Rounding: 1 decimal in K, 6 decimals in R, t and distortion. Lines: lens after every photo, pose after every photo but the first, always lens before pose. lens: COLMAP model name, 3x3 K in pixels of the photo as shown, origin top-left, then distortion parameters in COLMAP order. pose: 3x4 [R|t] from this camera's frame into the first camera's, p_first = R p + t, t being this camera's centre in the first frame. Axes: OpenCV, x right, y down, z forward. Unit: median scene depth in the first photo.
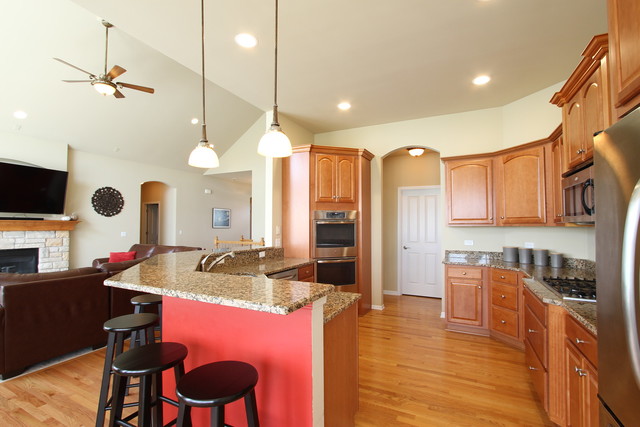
lens RADIAL K [[294.6, 0, 320.1], [0, 294.6, 216.2], [0, 0, 1]] dist [-0.016979, 0.001366]
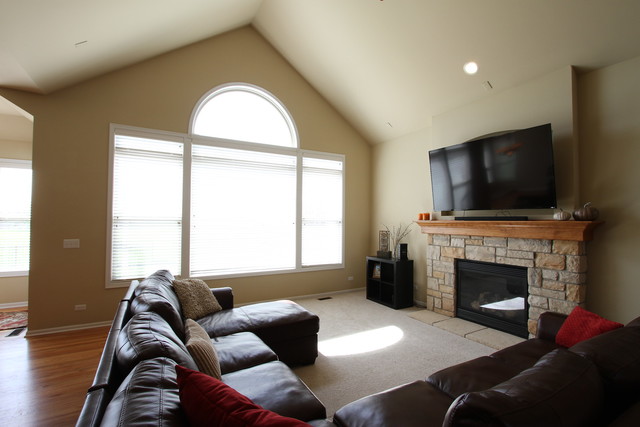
lens RADIAL K [[294.6, 0, 320.1], [0, 294.6, 216.2], [0, 0, 1]] dist [-0.016979, 0.001366]
pose [[-0.561923, -0.019772, -0.826953, -0.329022], [0.021073, 0.999048, -0.038206, 0.026609], [0.826921, -0.038896, -0.560971, 1.332672]]
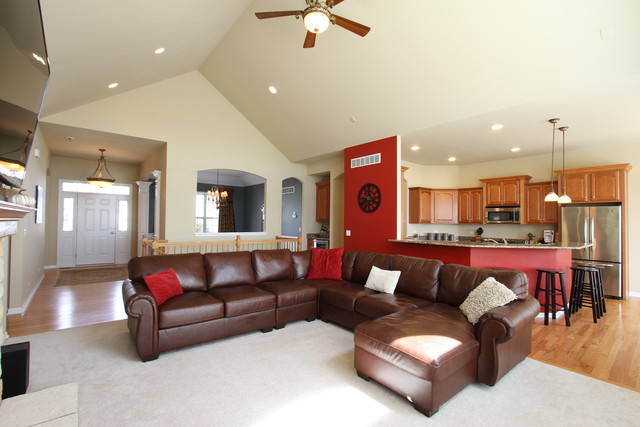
lens RADIAL K [[294.6, 0, 320.1], [0, 294.6, 216.2], [0, 0, 1]] dist [-0.016979, 0.001366]
pose [[0.405394, 0.017375, 0.913977, -1.493659], [-0.040439, 0.999181, -0.001058, 0.014919], [-0.913247, -0.036531, 0.405765, 0.767955]]
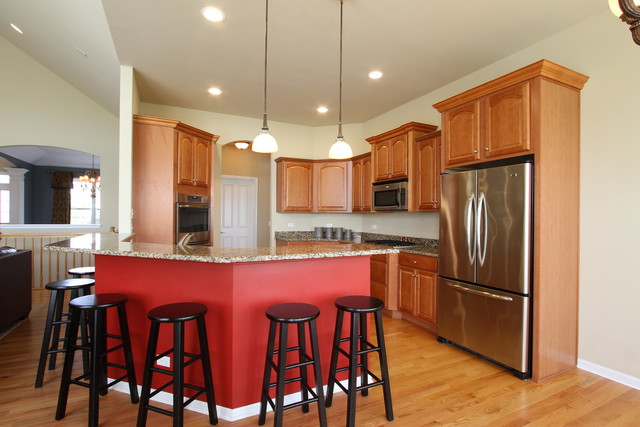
lens RADIAL K [[315.3, 0, 320.0], [0, 315.3, 213.5], [0, 0, 1]] dist [-0.023138, 0.000156]
pose [[0.608721, 0.011617, 0.793299, -0.521474], [-0.033664, 0.999370, 0.011197, 0.018618], [-0.792669, -0.033522, 0.608729, 0.042641]]
